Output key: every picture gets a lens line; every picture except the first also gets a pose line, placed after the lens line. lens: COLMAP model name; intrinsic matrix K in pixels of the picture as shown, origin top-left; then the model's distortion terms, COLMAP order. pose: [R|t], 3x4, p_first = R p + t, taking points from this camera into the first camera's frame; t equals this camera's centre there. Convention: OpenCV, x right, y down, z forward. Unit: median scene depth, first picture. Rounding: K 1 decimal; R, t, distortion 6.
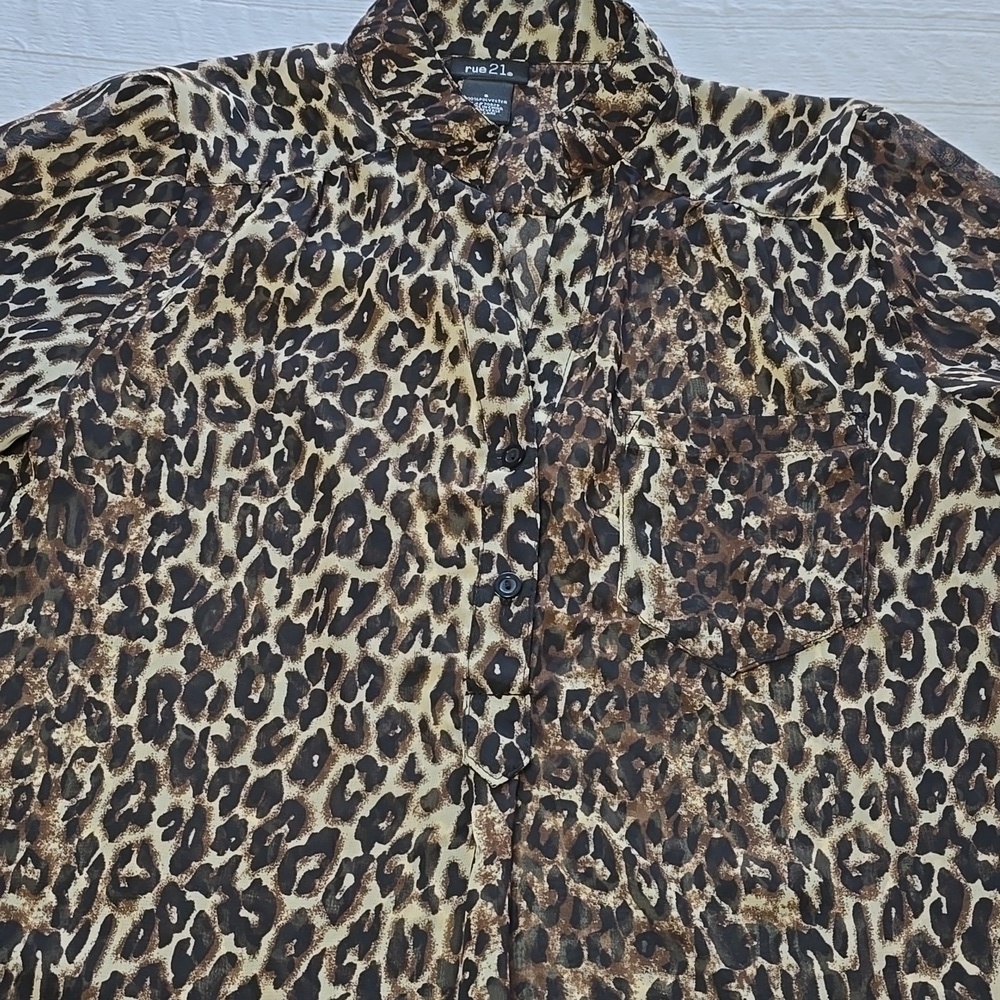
lens RADIAL K [[1534.1, 0, 532.3], [0, 1534.1, 516.8], [0, 0, 1]] dist [0.197411, -0.788895]
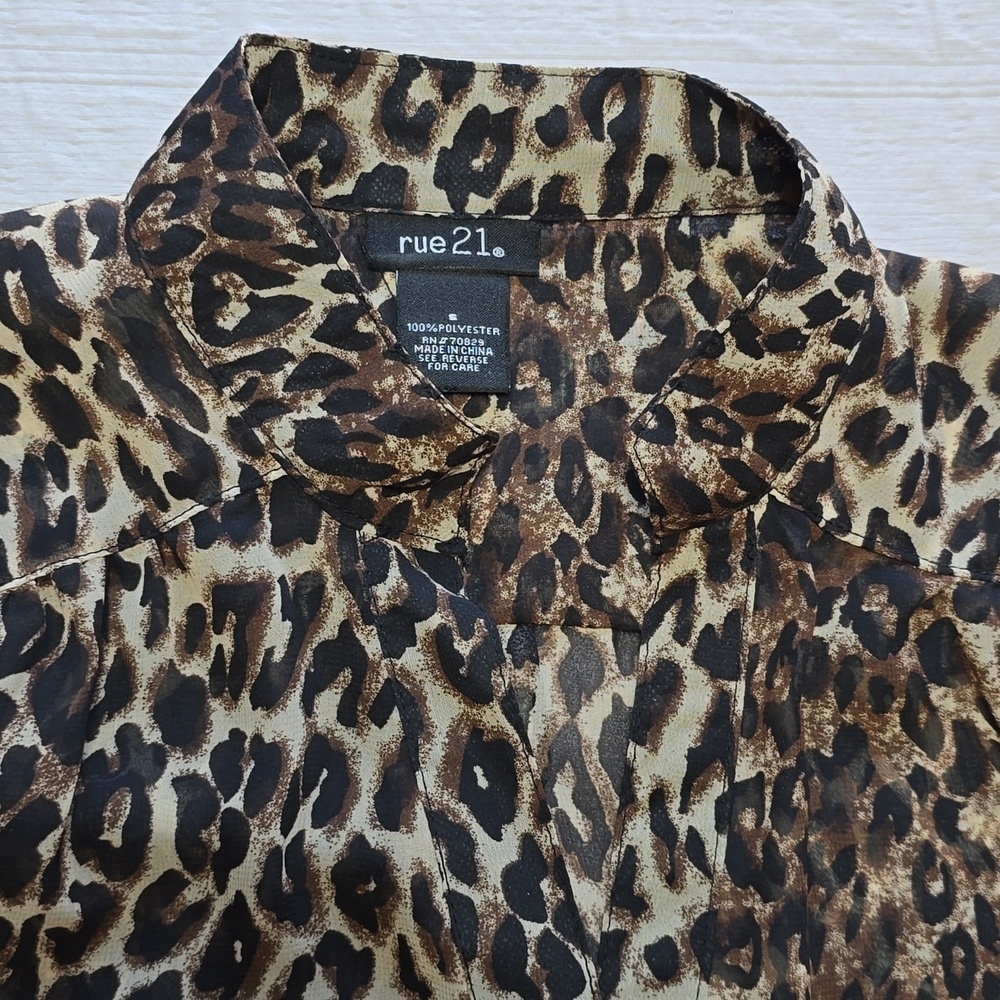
lens RADIAL K [[1534.1, 0, 532.3], [0, 1534.1, 516.8], [0, 0, 1]] dist [0.197411, -0.788895]
pose [[0.992468, -0.069582, 0.100824, -0.058136], [0.038112, 0.957564, 0.285689, -0.356219], [-0.116425, -0.279695, 0.953004, 0.574447]]
